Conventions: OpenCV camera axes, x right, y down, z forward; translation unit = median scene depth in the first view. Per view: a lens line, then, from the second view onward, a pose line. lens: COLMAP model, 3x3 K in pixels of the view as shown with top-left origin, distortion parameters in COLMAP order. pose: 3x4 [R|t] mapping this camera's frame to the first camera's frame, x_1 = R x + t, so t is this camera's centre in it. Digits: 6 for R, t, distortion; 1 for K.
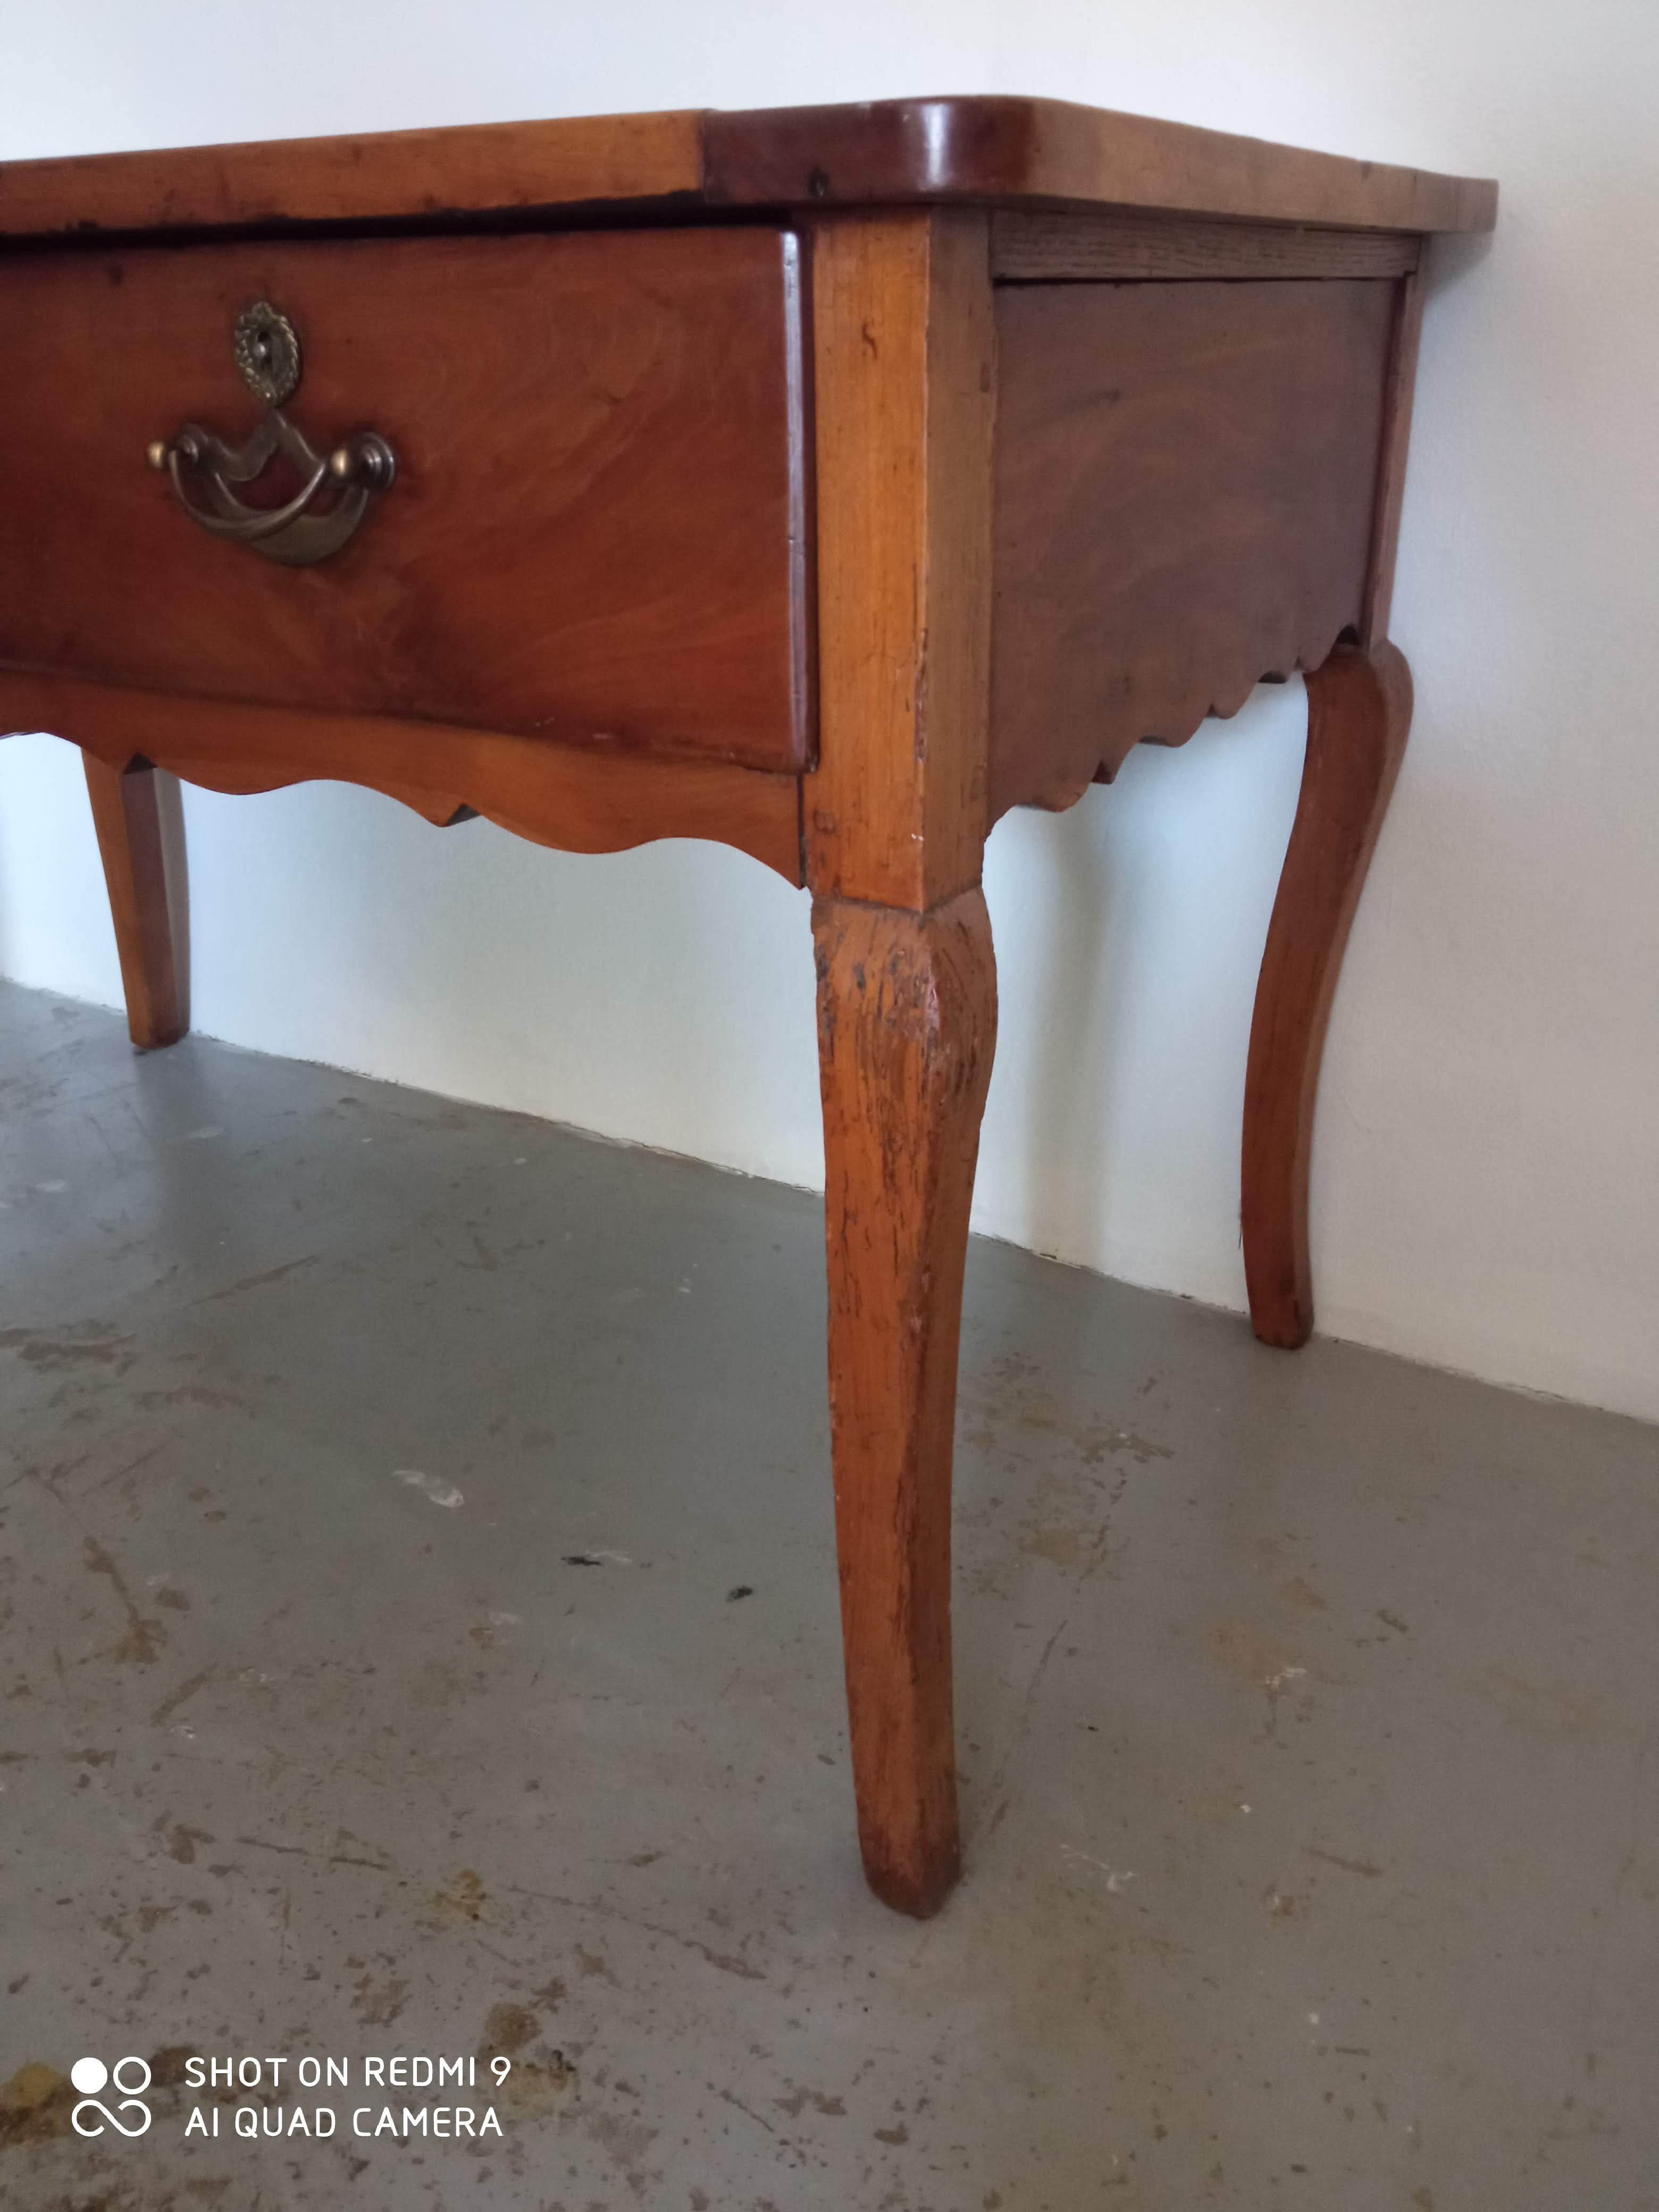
lens RADIAL K [[1813.7, 0, 830.0], [0, 1813.7, 1115.1], [0, 0, 1]] dist [0.077971, -0.145198]
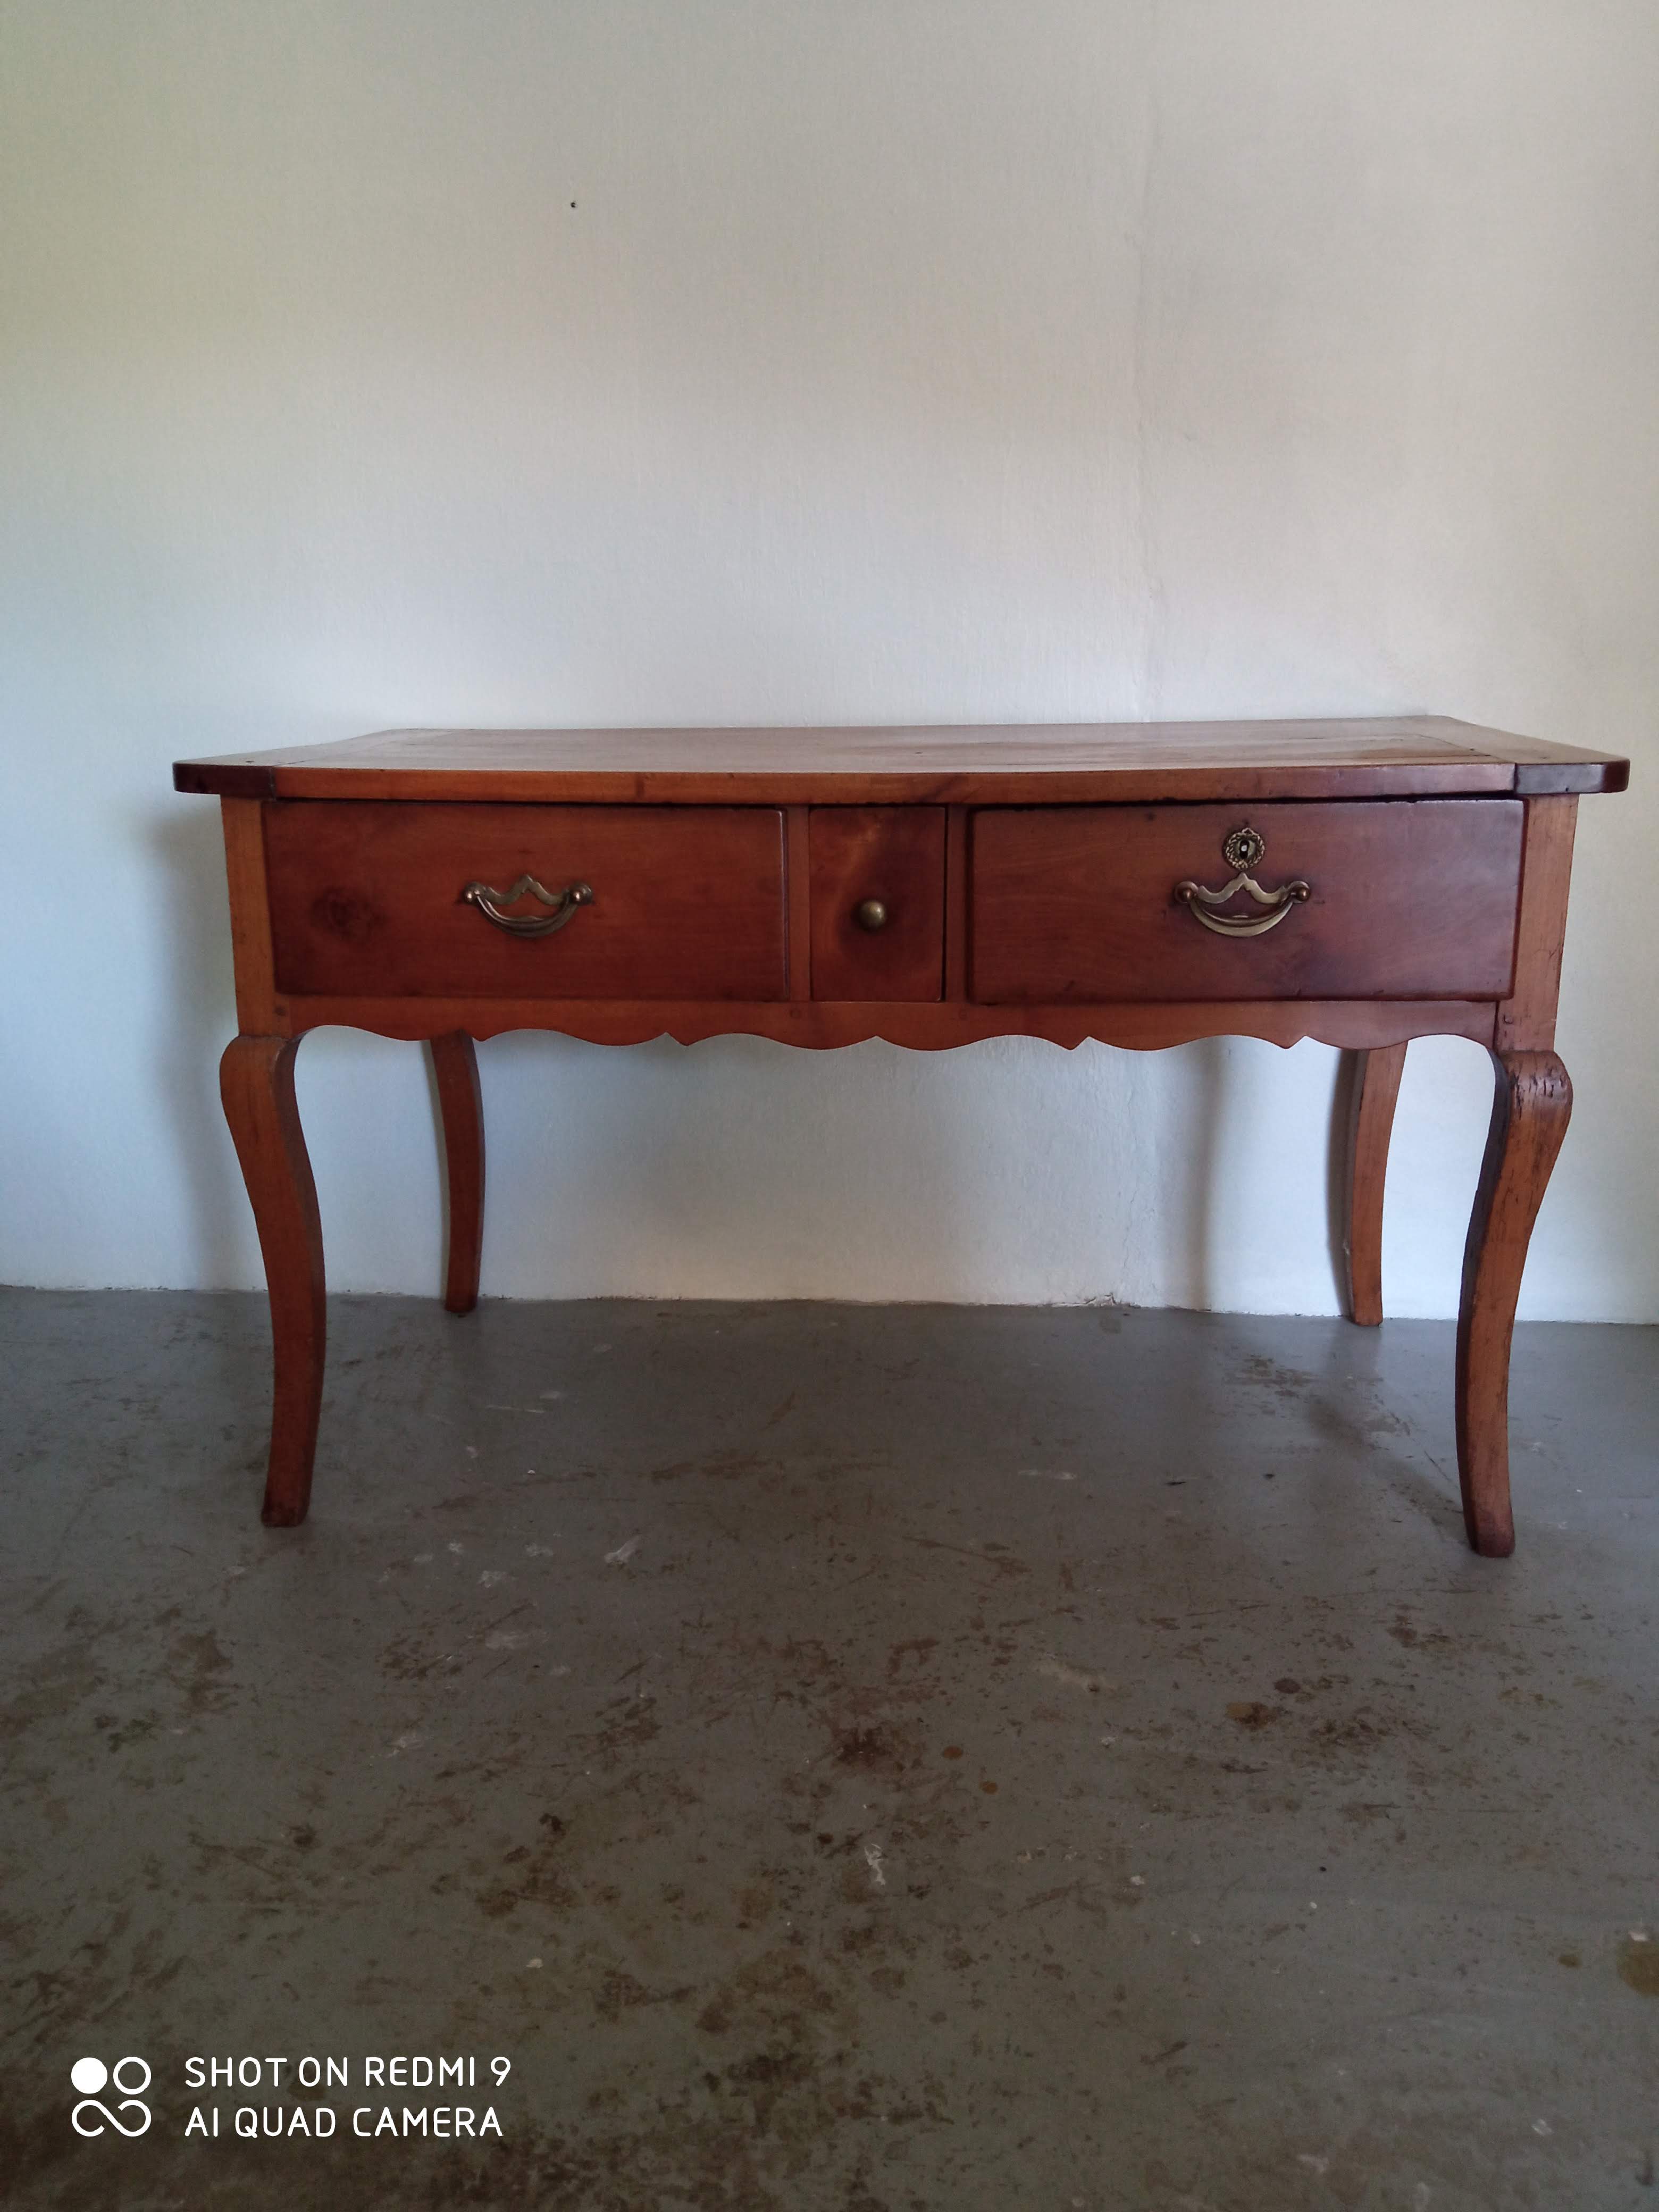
lens RADIAL K [[1813.7, 0, 832.3], [0, 1813.7, 1086.8], [0, 0, 1]] dist [0.077971, -0.145198]
pose [[0.899823, -0.113513, 0.421229, -1.407074], [0.185913, 0.973266, -0.134867, 0.066747], [-0.394659, 0.199668, 0.896871, -0.619957]]
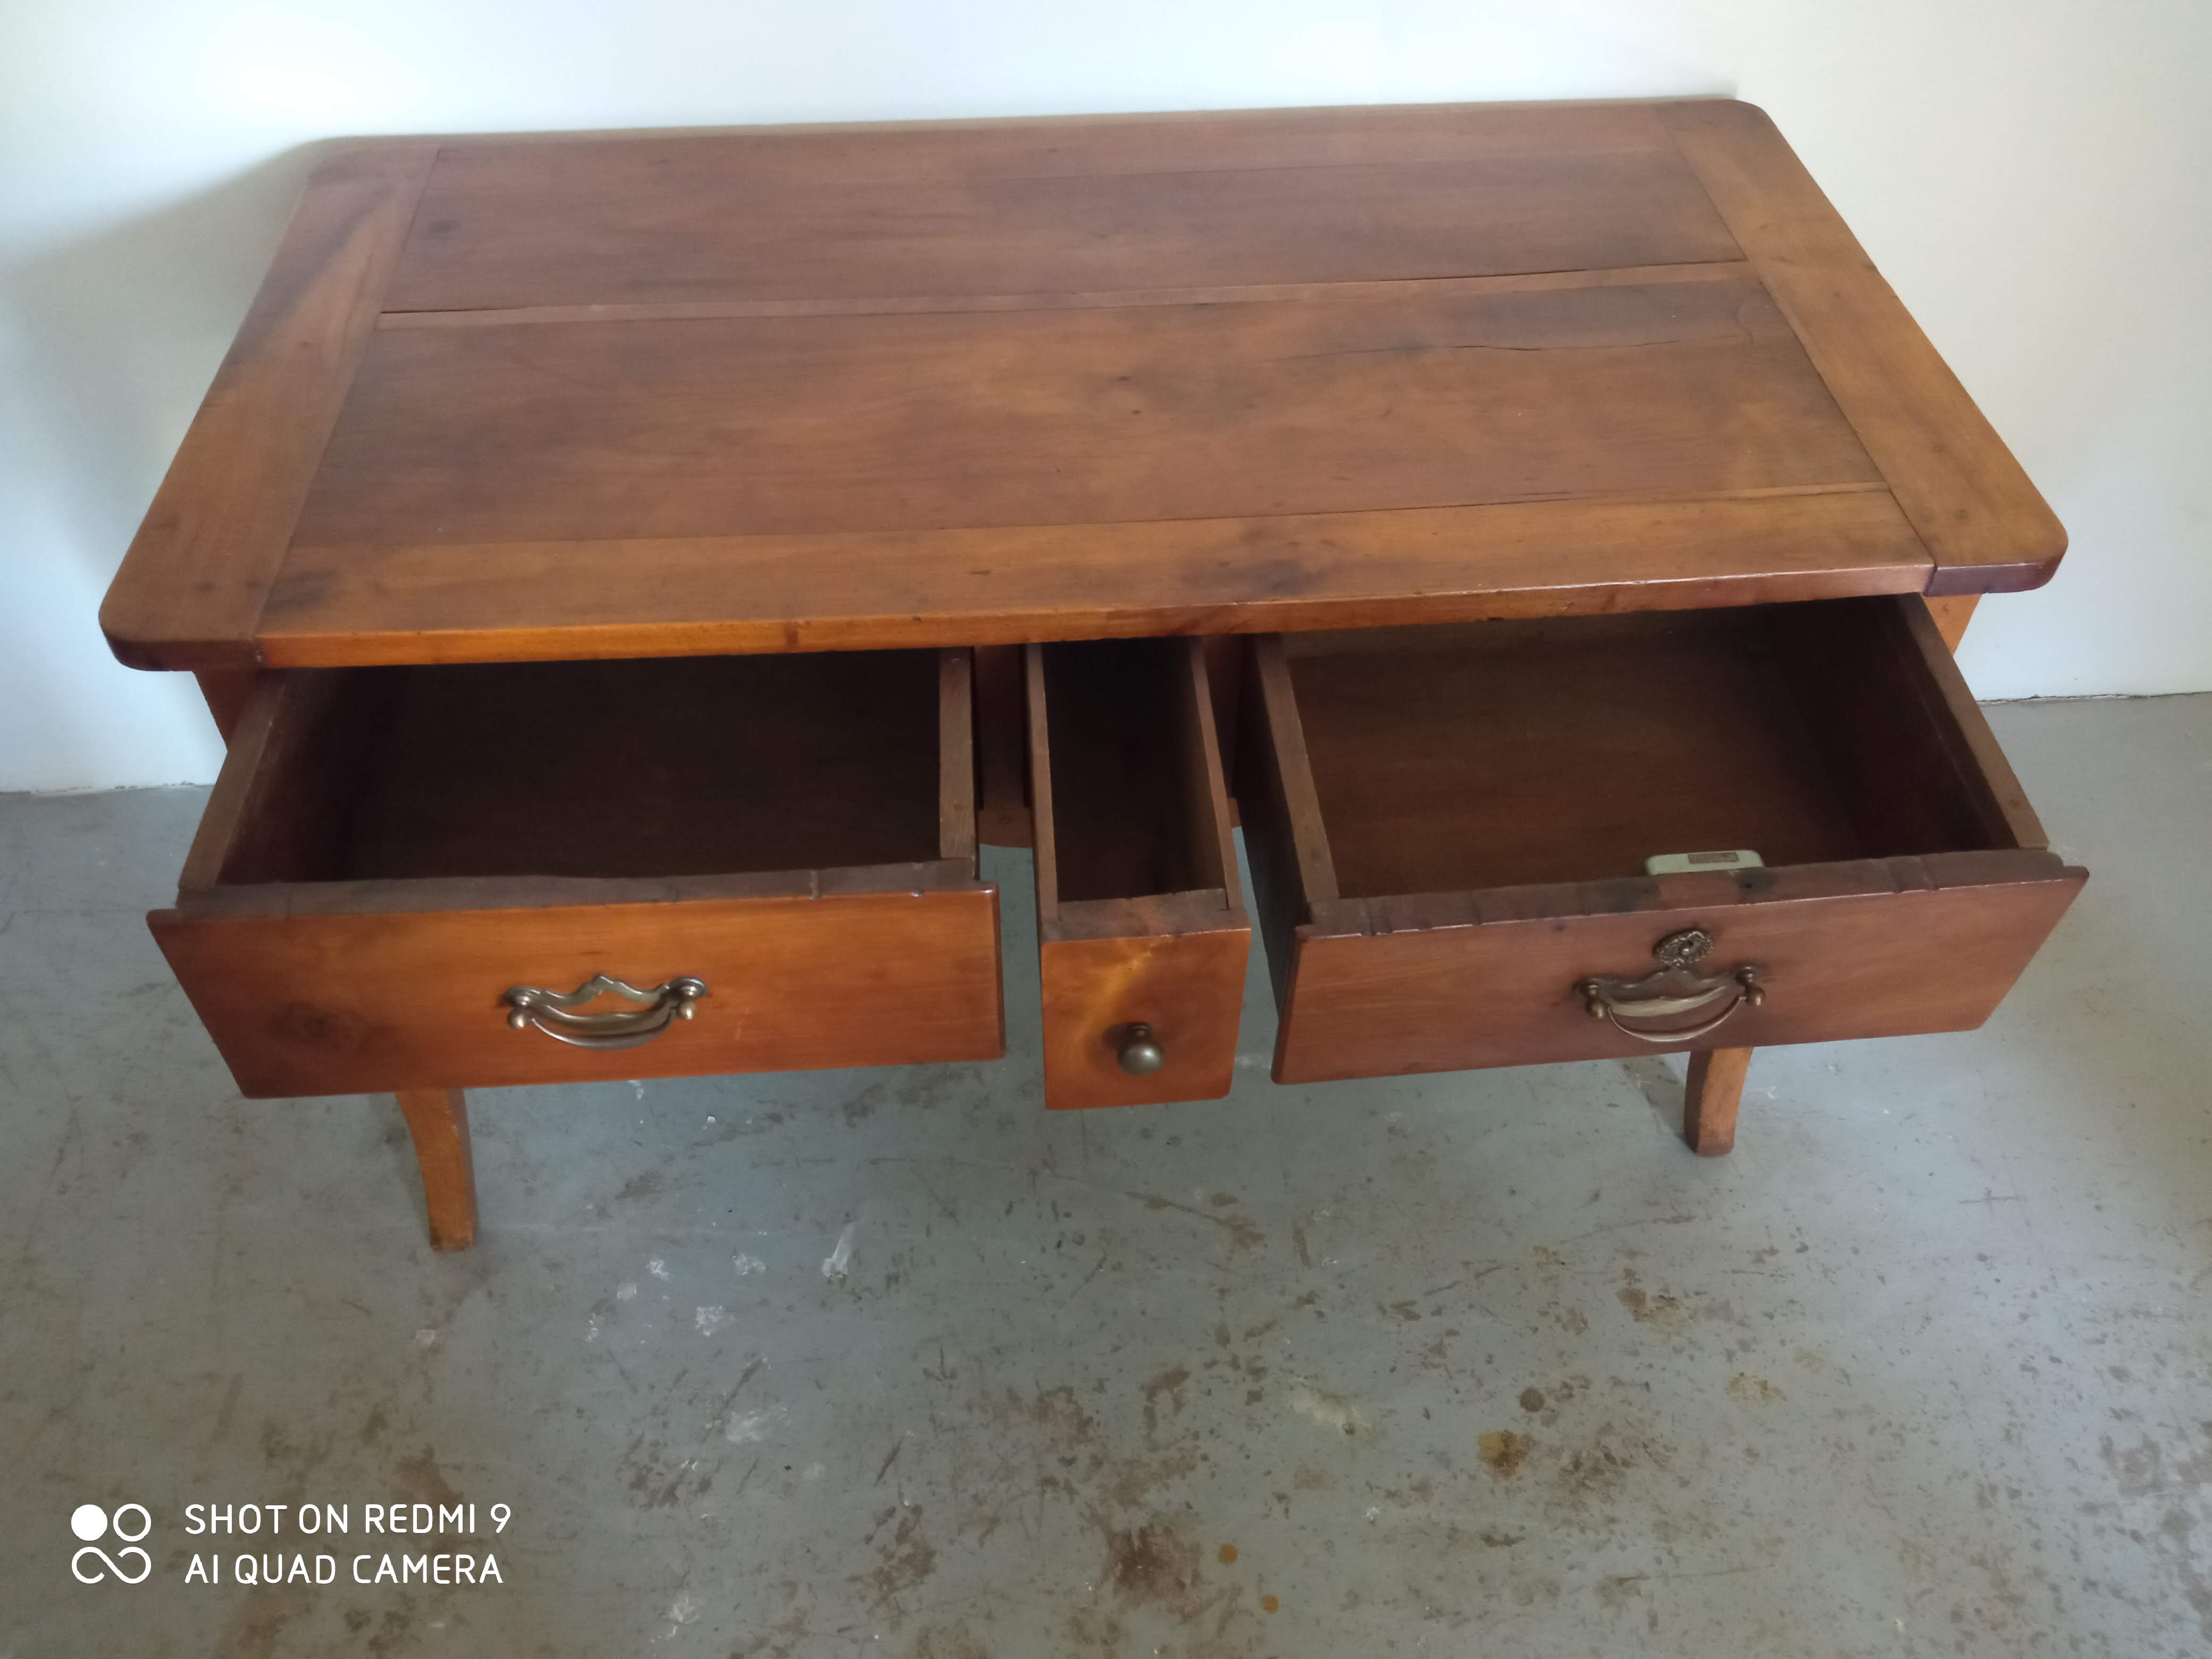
lens RADIAL K [[1813.7, 0, 1102.7], [0, 1813.7, 820.4], [0, 0, 1]] dist [0.077971, -0.145198]
pose [[0.822330, -0.404475, 0.400216, -1.177489], [0.228478, 0.878878, 0.418774, -0.896386], [-0.521125, -0.252930, 0.815141, -0.205541]]
